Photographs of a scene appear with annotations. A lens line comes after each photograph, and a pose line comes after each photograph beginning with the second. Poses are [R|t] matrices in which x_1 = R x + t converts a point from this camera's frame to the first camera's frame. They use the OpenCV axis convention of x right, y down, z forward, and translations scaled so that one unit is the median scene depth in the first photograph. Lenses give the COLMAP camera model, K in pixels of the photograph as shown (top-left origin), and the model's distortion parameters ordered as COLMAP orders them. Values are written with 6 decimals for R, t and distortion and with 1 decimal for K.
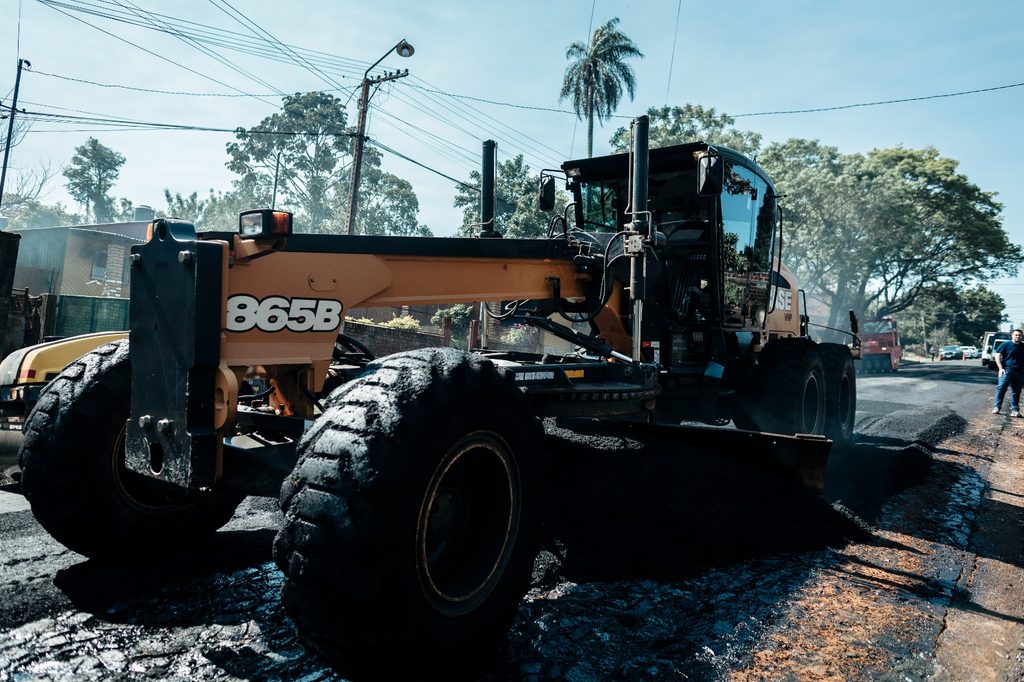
lens RADIAL K [[670.2, 0, 512.0], [0, 670.2, 341.0], [0, 0, 1]] dist [0.003476, -0.002015]
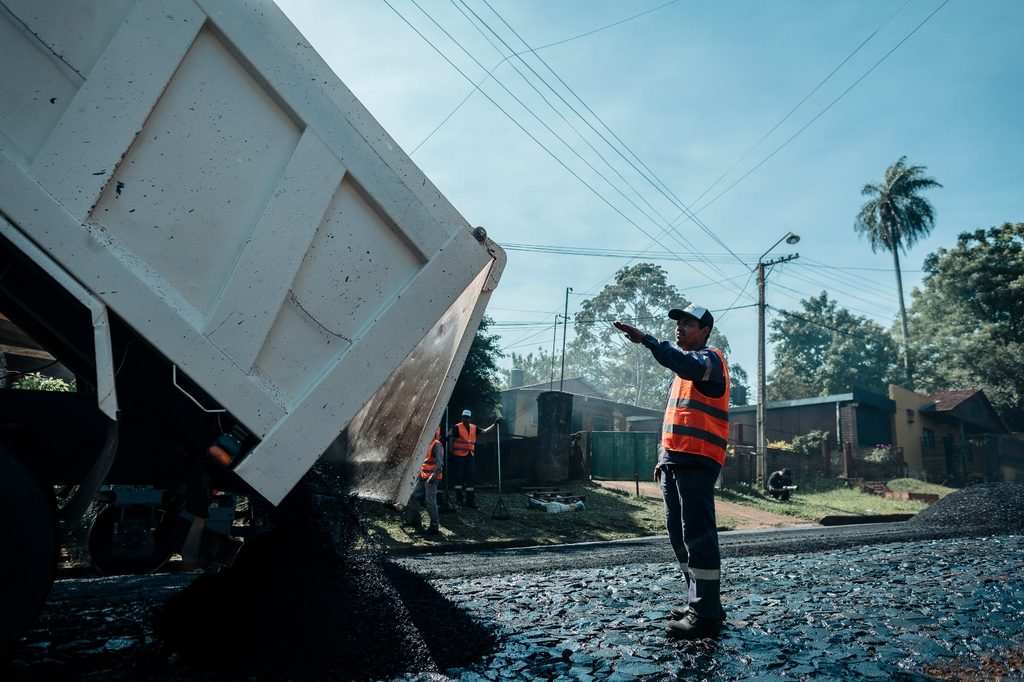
lens RADIAL K [[670.2, 0, 512.0], [0, 670.2, 341.0], [0, 0, 1]] dist [0.003476, -0.002015]
pose [[0.931133, -0.098131, -0.351229, -0.084233], [0.024059, 0.977547, -0.209338, 0.013350], [0.363886, 0.186472, 0.912587, -0.147525]]
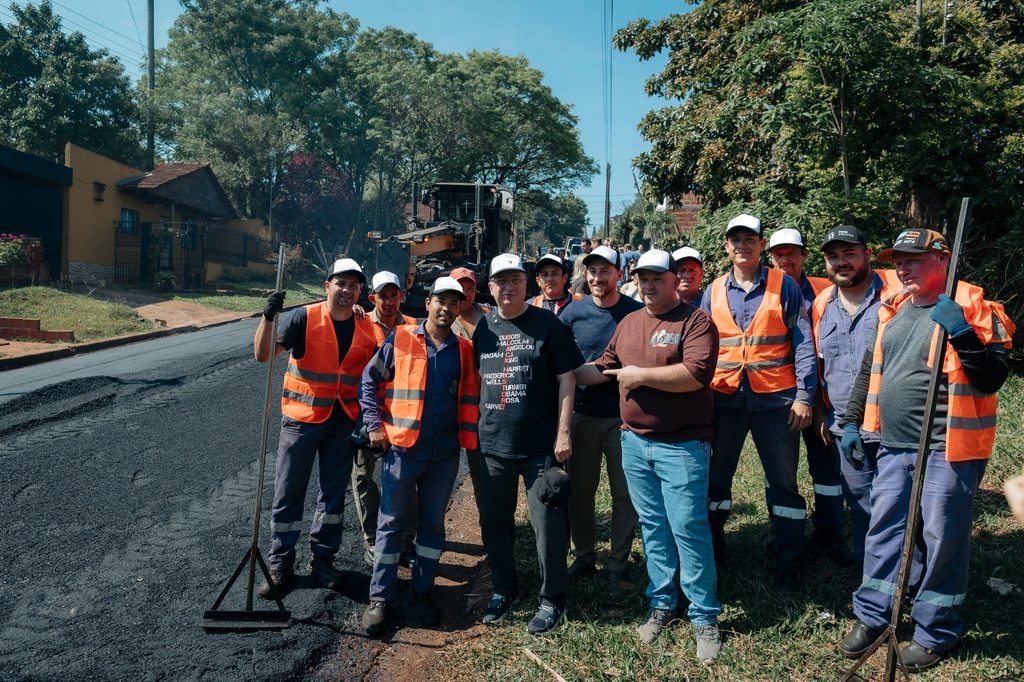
lens RADIAL K [[700.9, 0, 476.7], [0, 700.9, 321.2], [0, 0, 1]] dist [0.005176, 0.002364]
pose [[0.888557, -0.052600, 0.455740, 0.060176], [0.000600, 0.993538, 0.113500, -0.009777], [-0.458765, -0.100578, 0.882847, 0.050315]]
